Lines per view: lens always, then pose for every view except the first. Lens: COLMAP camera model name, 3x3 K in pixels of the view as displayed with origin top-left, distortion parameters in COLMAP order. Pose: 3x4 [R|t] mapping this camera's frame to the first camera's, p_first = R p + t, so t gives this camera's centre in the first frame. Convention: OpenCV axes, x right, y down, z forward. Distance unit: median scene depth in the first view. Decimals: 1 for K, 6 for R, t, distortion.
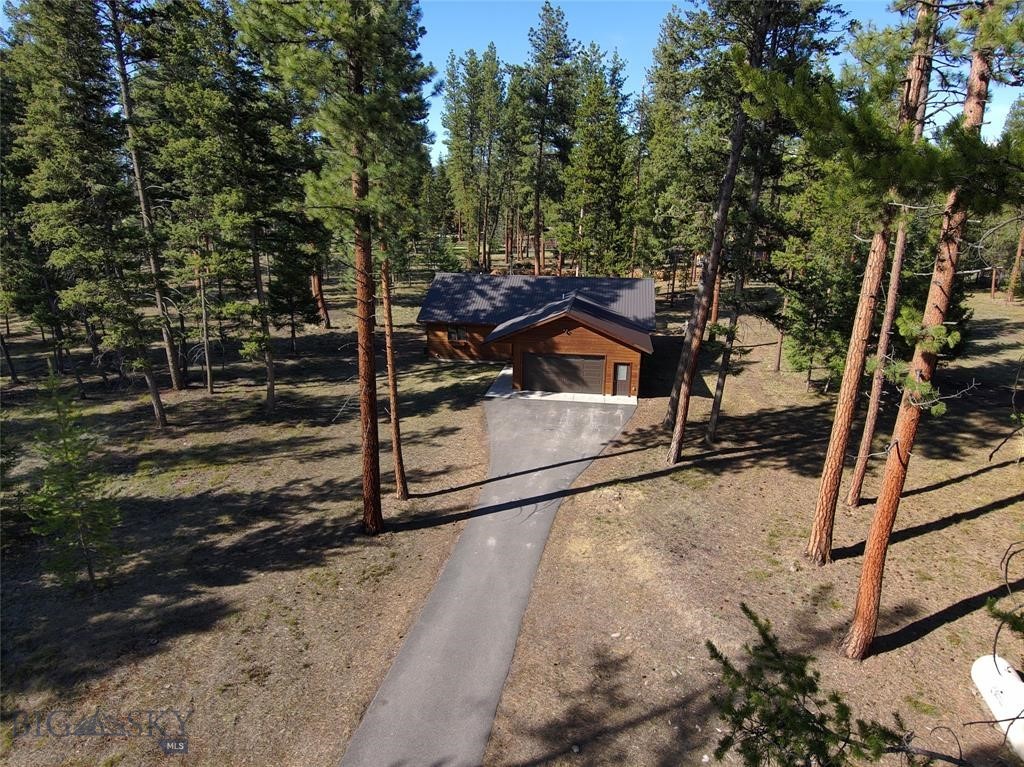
lens RADIAL K [[606.5, 0, 517.1], [0, 606.5, 380.5], [0, 0, 1]] dist [0.092120, -0.125513]
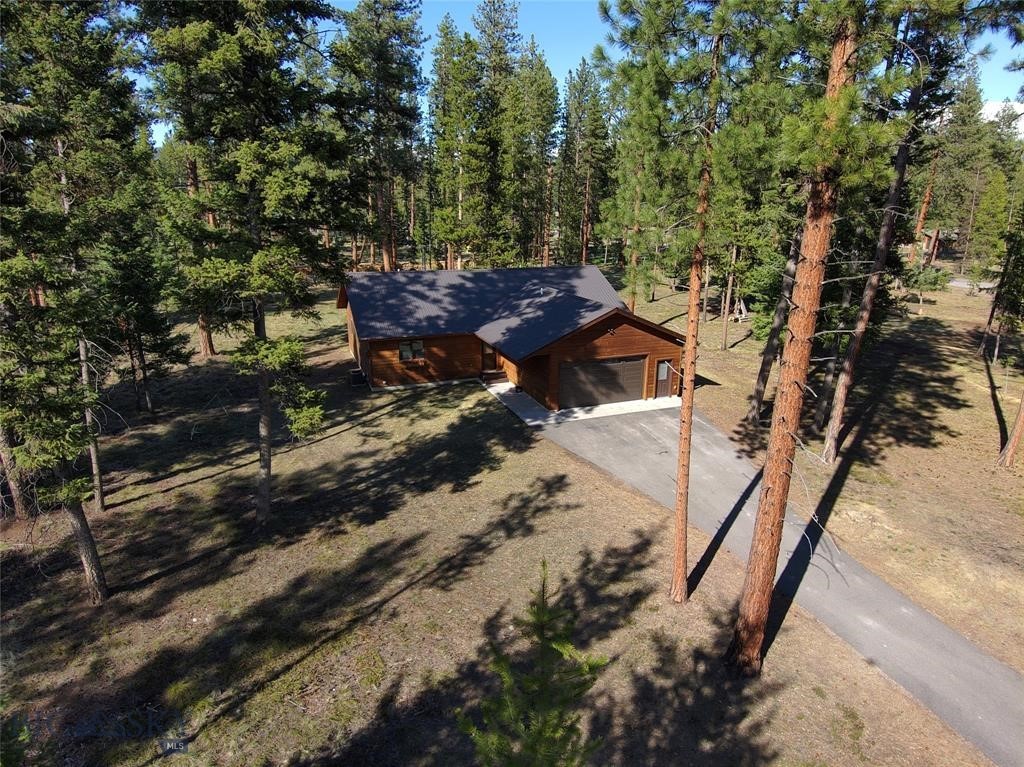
lens RADIAL K [[606.5, 0, 517.1], [0, 606.5, 380.5], [0, 0, 1]] dist [0.092120, -0.125513]
pose [[0.862063, -0.146150, 0.485270, -0.427608], [0.140185, 0.988922, 0.048802, -0.070430], [-0.487027, 0.025957, 0.873001, 0.328005]]
